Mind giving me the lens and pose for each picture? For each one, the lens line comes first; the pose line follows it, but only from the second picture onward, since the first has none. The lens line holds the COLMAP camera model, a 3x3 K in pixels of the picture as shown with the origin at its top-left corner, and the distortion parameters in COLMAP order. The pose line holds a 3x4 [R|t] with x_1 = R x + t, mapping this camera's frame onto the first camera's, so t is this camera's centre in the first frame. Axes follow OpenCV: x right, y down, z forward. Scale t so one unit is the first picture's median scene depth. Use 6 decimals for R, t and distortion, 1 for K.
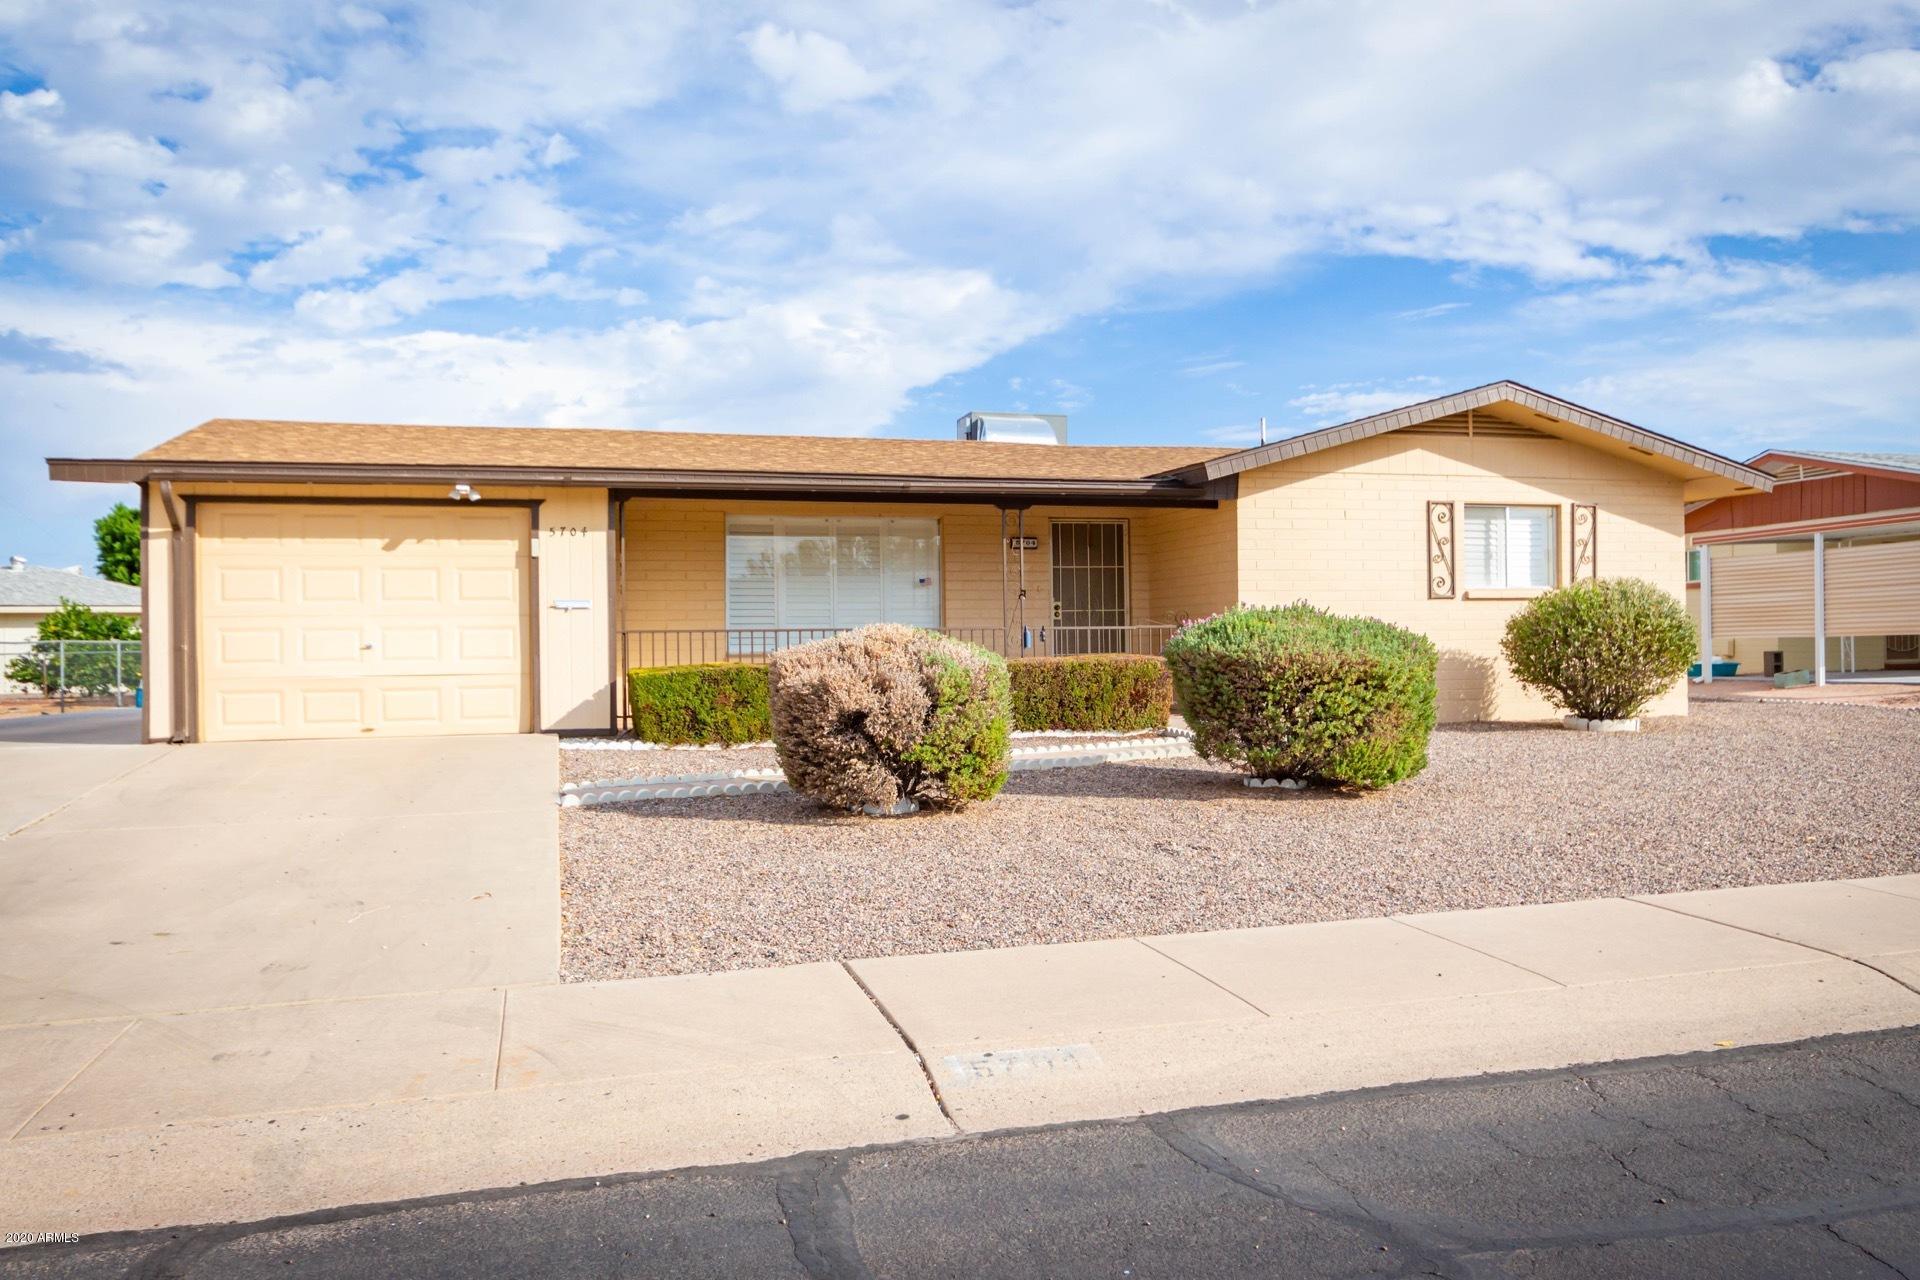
lens RADIAL K [[1409.7, 0, 935.4], [0, 1409.7, 630.7], [0, 0, 1]] dist [0.000082, -0.000201]
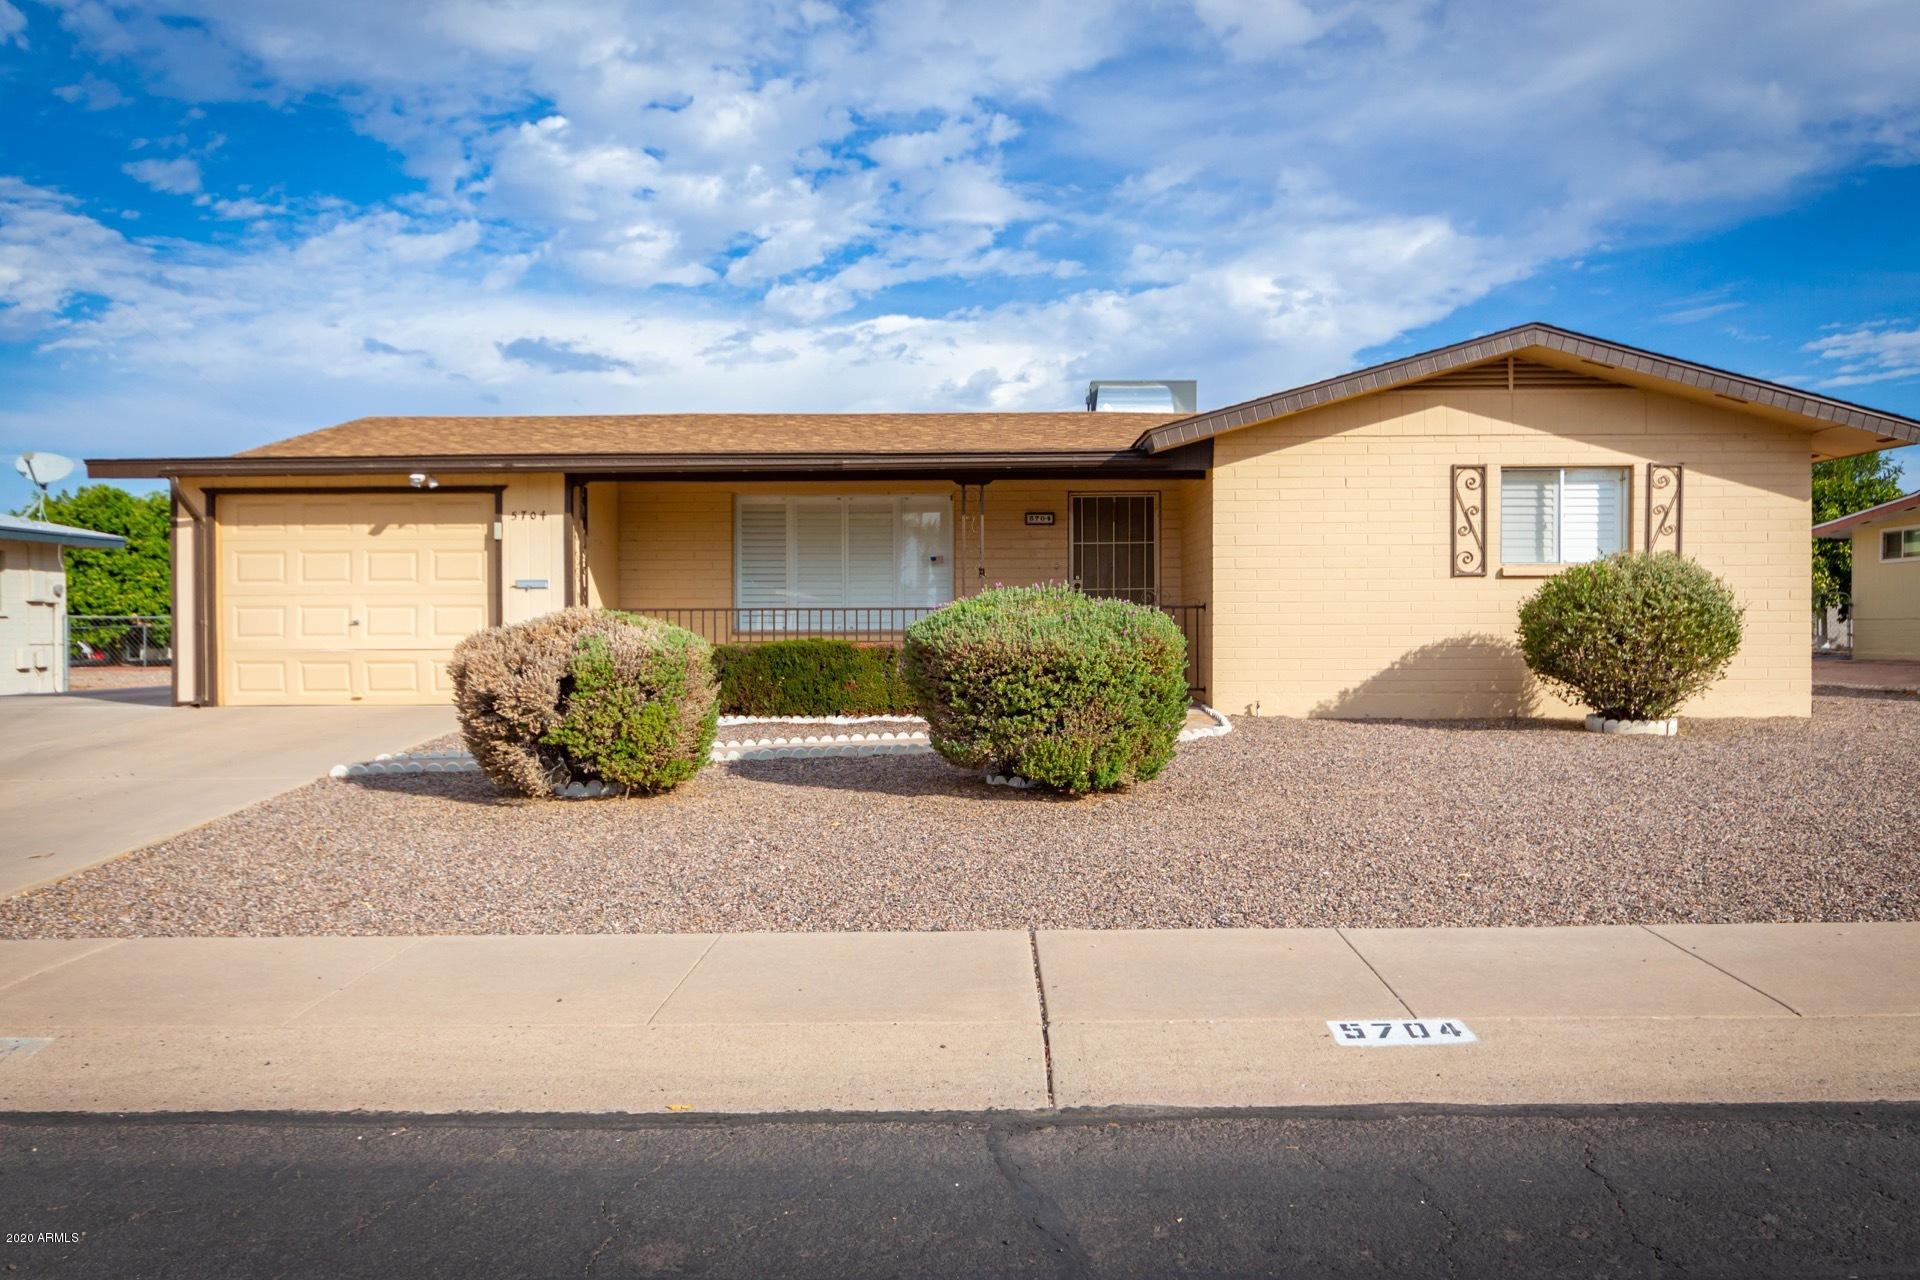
lens RADIAL K [[1409.7, 0, 956.1], [0, 1409.7, 694.8], [0, 0, 1]] dist [0.000082, -0.000201]
pose [[0.957038, 0.022663, -0.289076, 0.325251], [-0.003985, 0.997875, 0.065039, -0.005662], [0.289936, -0.061093, 0.955094, 0.069170]]
